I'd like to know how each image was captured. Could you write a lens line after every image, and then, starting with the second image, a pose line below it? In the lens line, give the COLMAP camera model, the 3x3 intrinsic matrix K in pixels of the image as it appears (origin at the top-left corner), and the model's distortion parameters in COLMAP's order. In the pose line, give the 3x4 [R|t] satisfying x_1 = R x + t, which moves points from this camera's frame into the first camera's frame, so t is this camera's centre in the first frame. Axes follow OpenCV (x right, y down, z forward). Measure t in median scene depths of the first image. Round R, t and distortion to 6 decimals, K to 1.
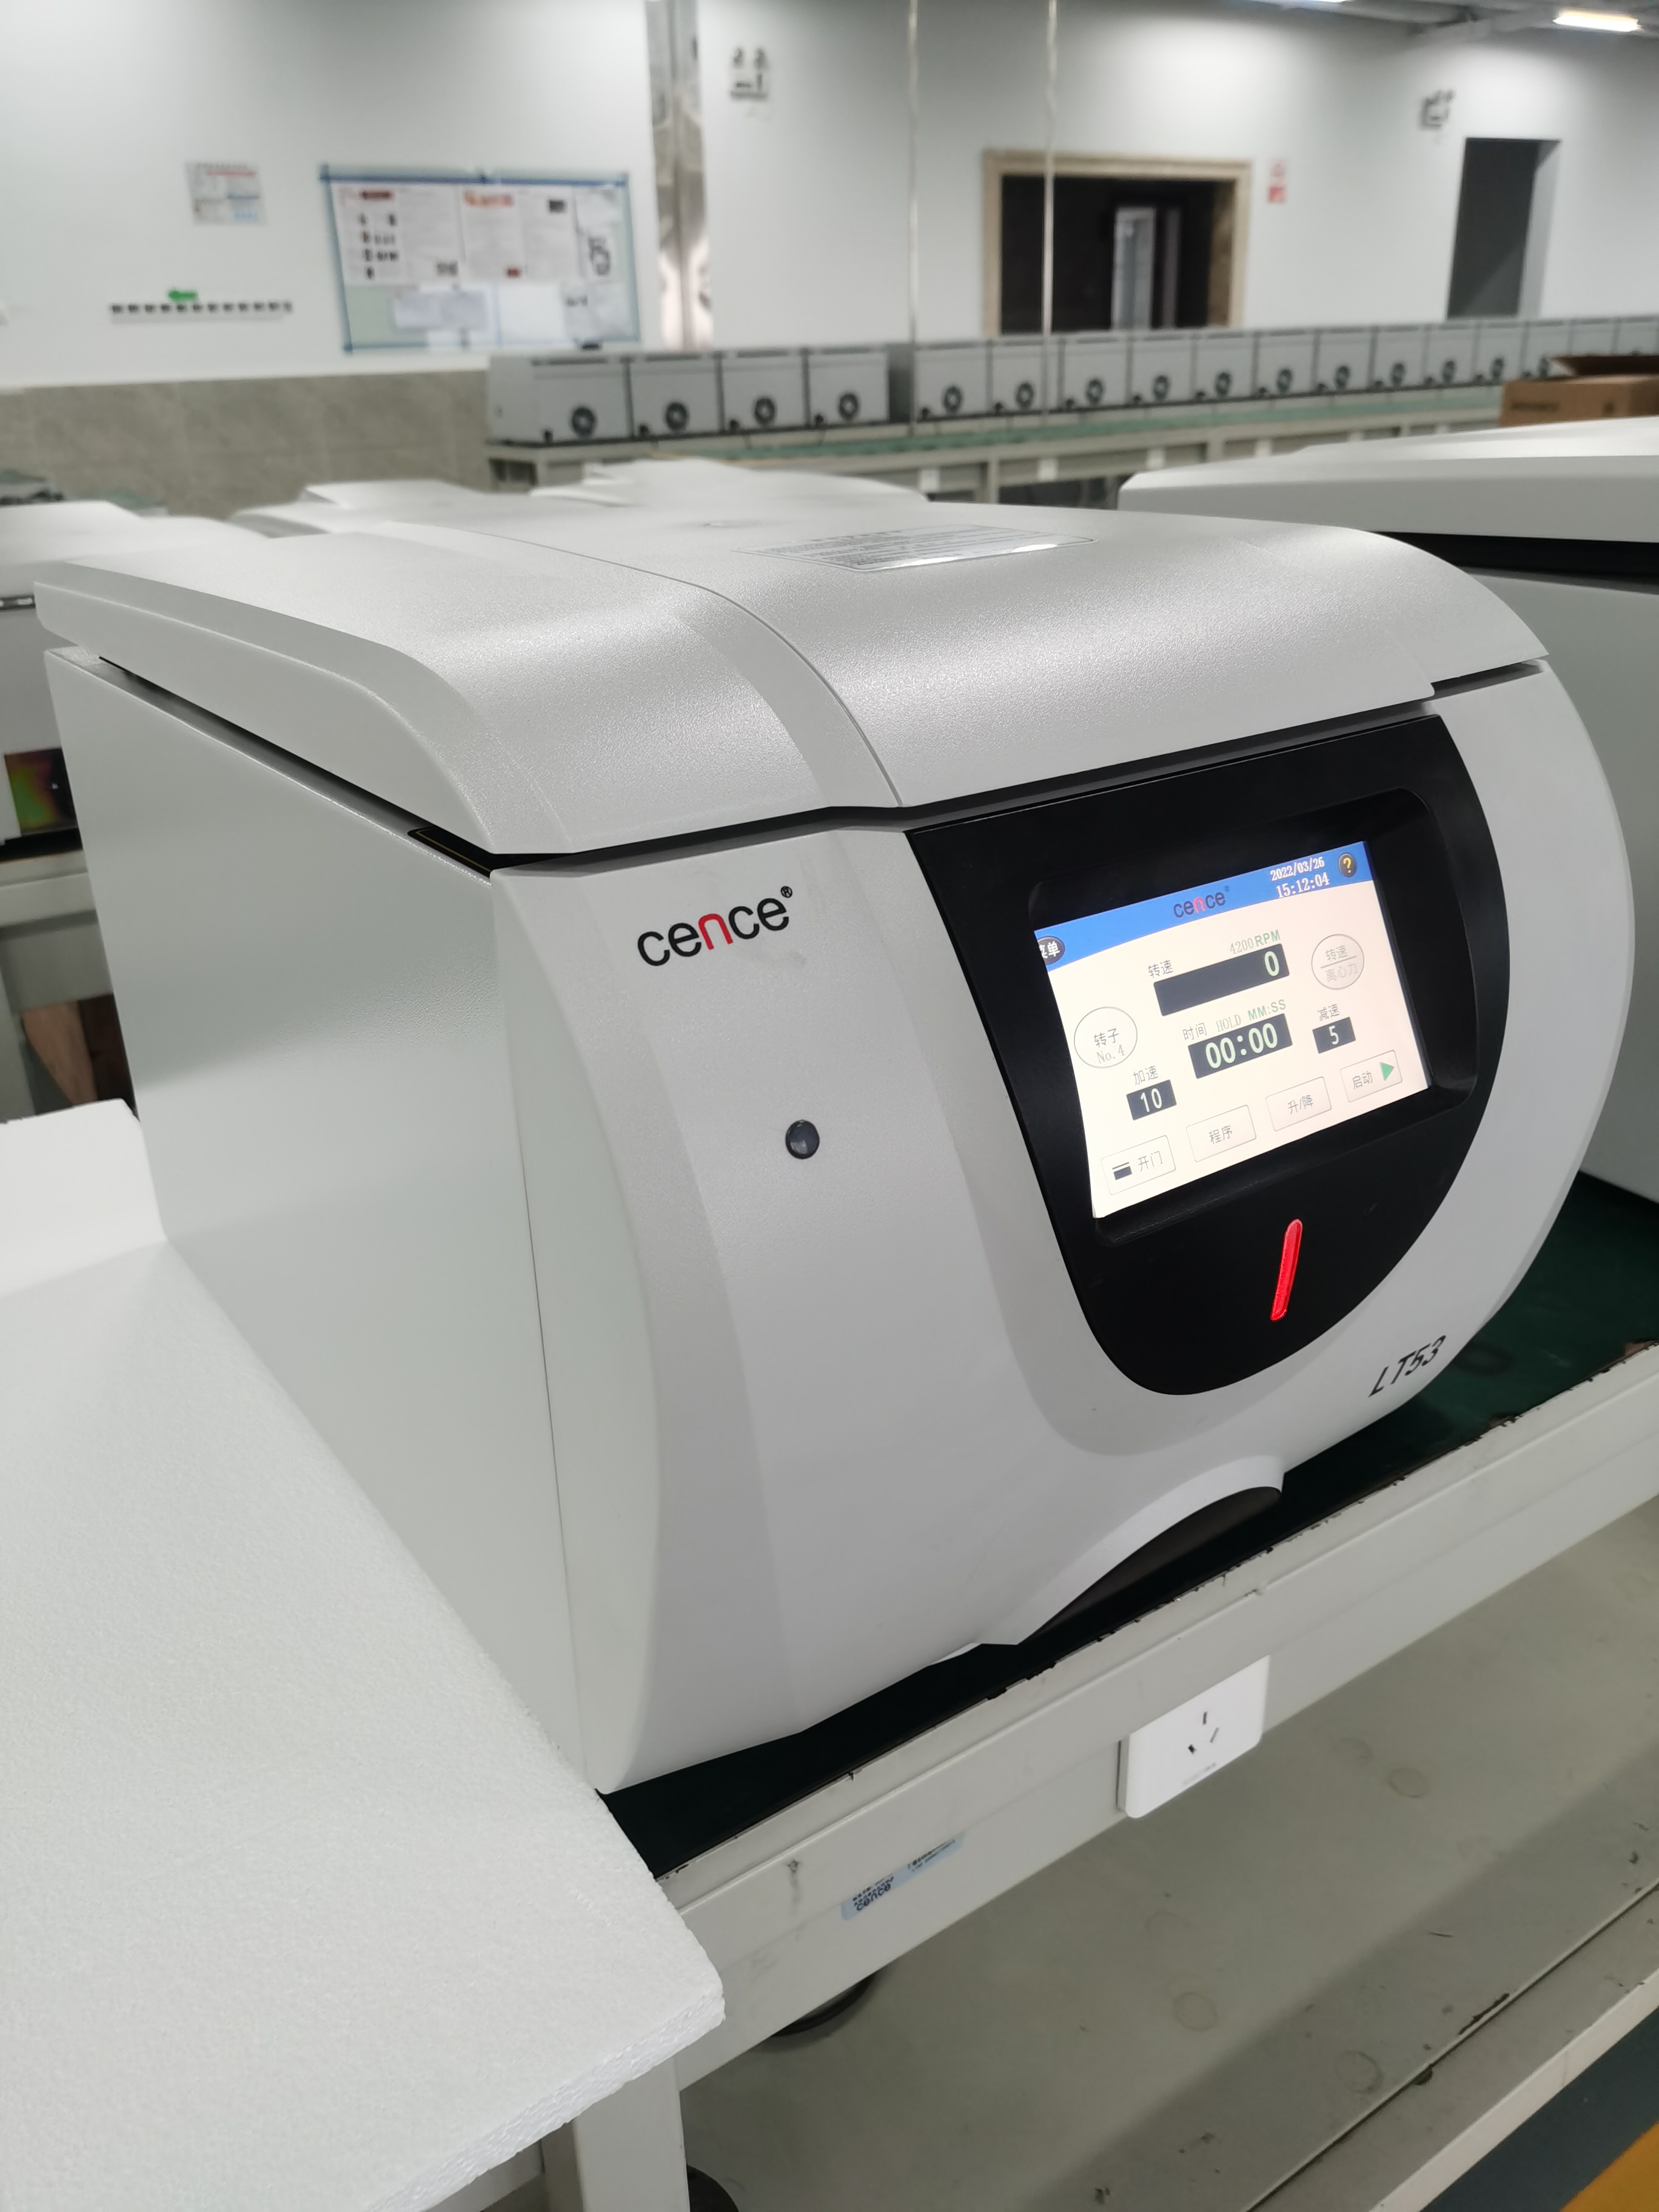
lens RADIAL K [[1723.2, 0, 841.3], [0, 1723.2, 1119.3], [0, 0, 1]] dist [-0.002618, -0.009220]
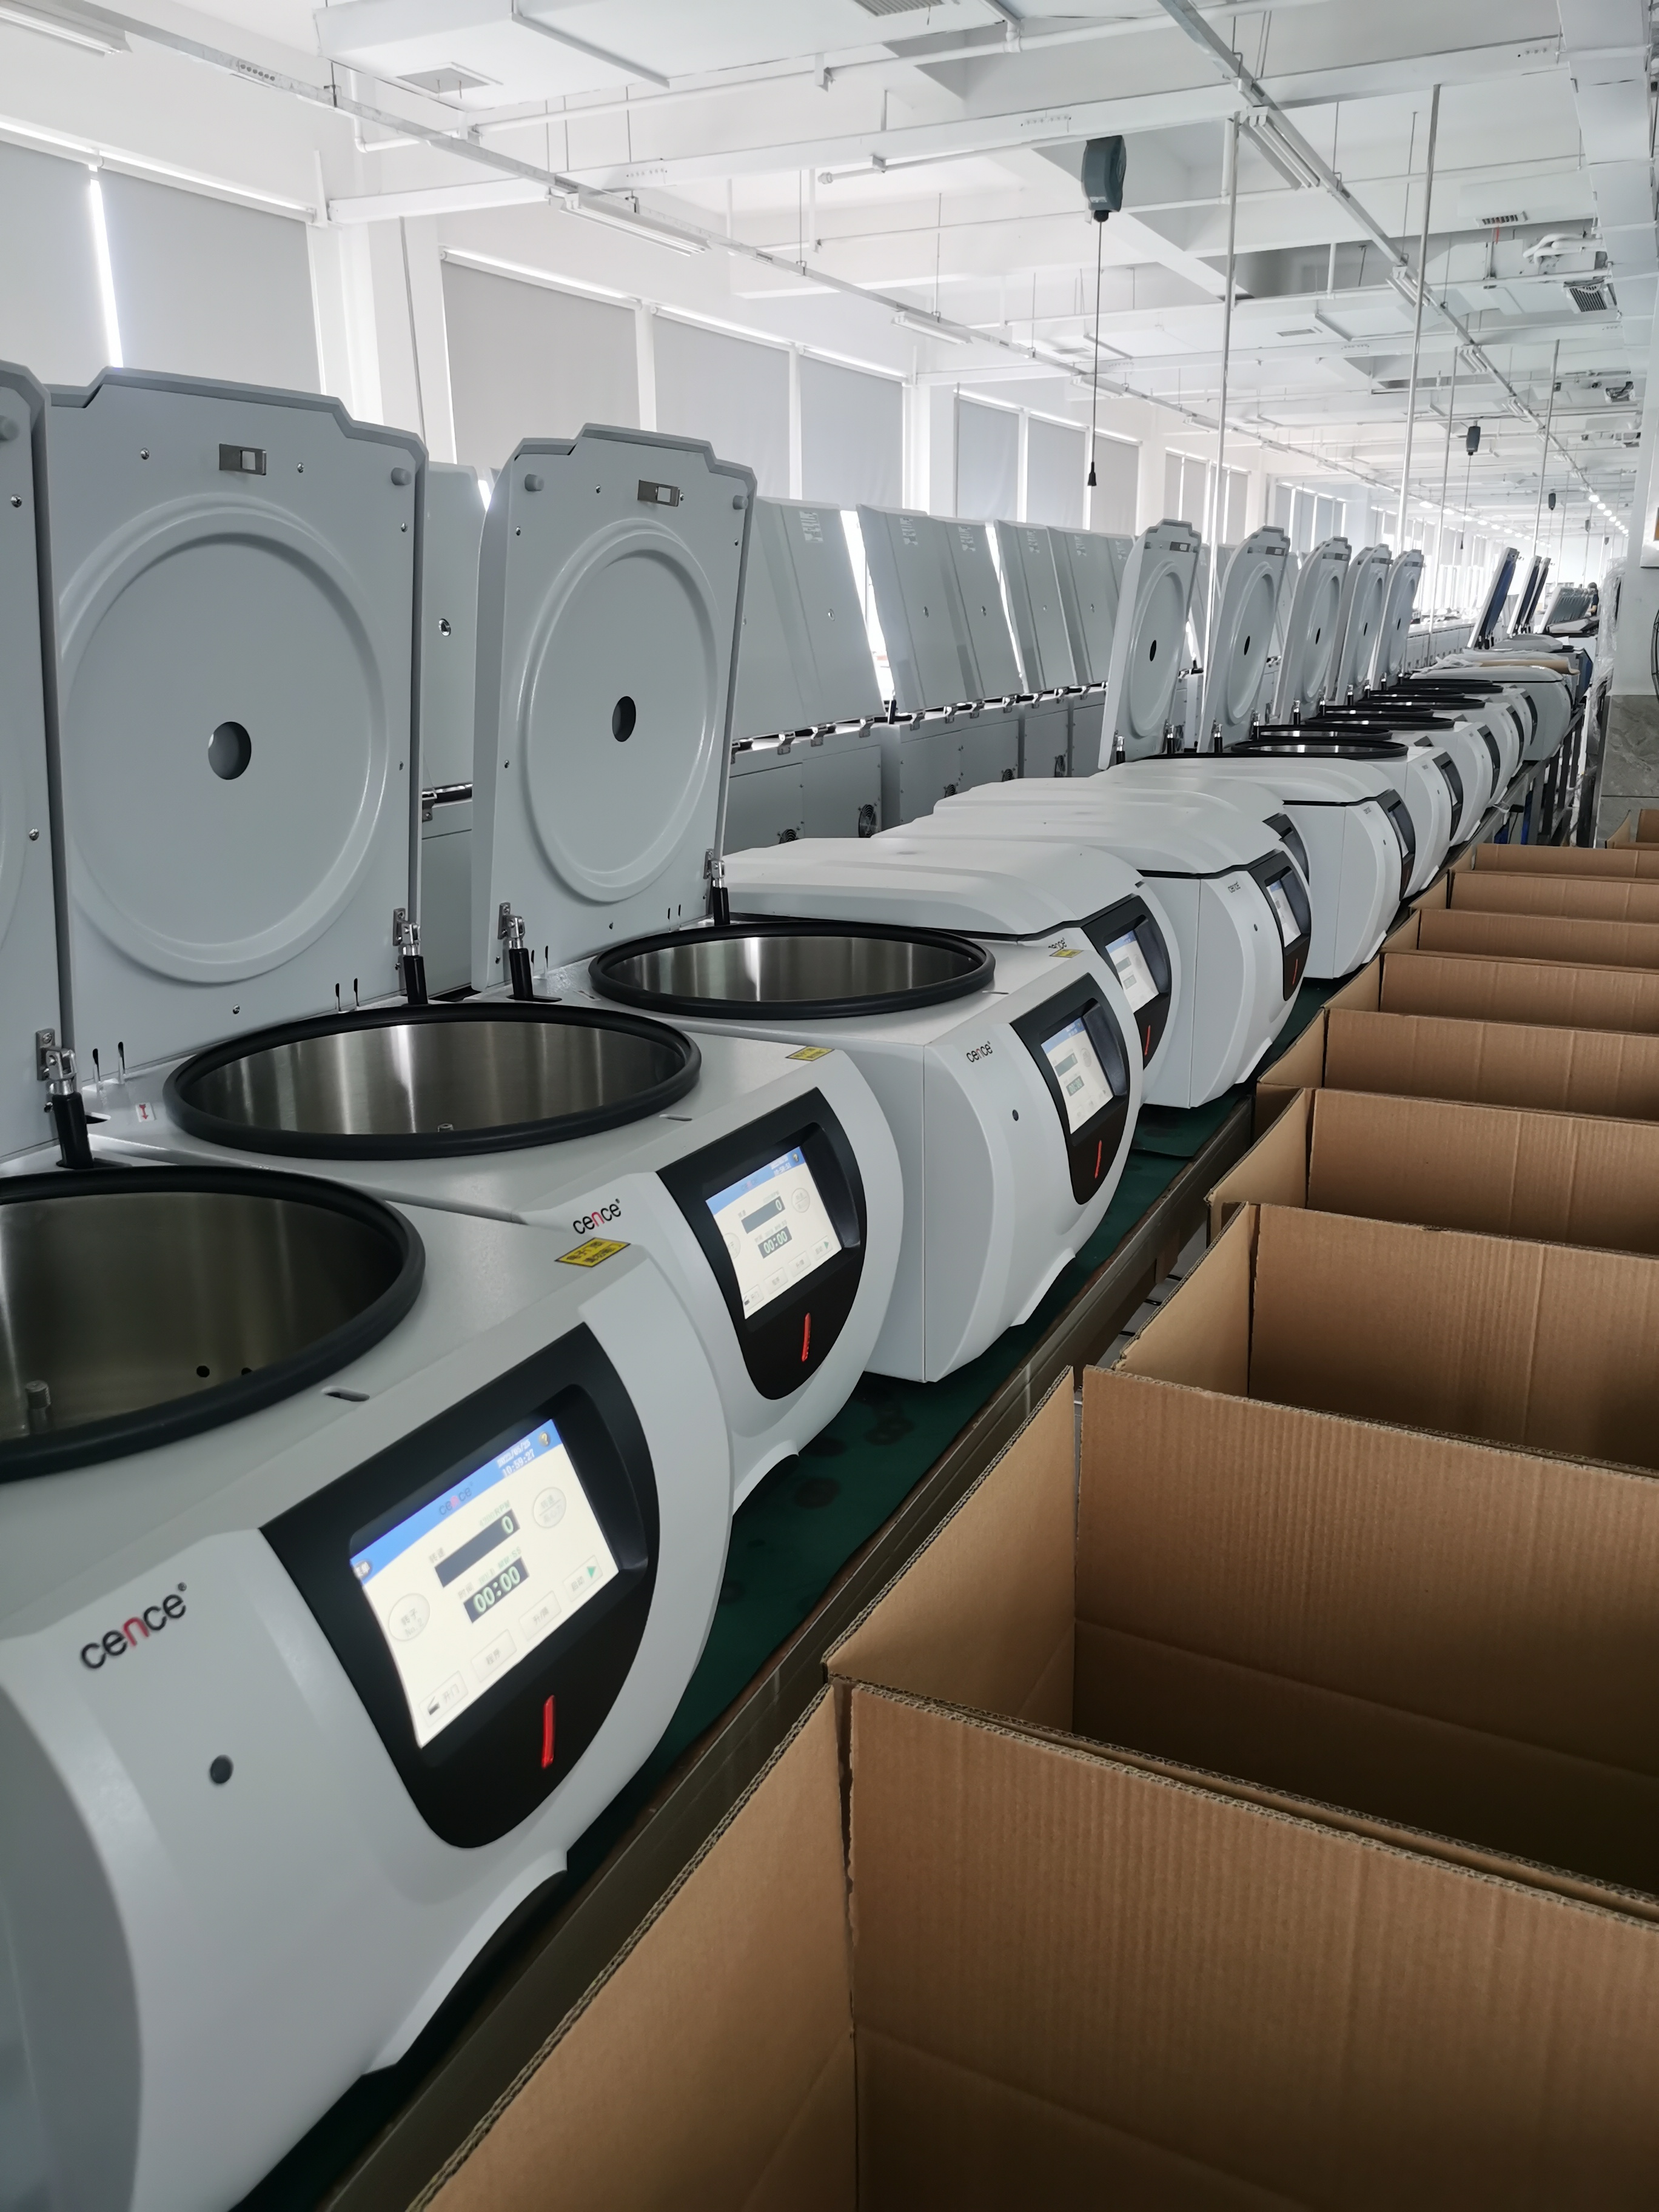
lens RADIAL K [[1723.2, 0, 812.1], [0, 1723.2, 1087.9], [0, 0, 1]] dist [-0.002618, -0.009220]
pose [[0.890065, -0.106710, 0.443167, -0.137302], [0.172030, 0.978955, -0.109786, -0.257997], [-0.422125, 0.173955, 0.889691, -0.509222]]
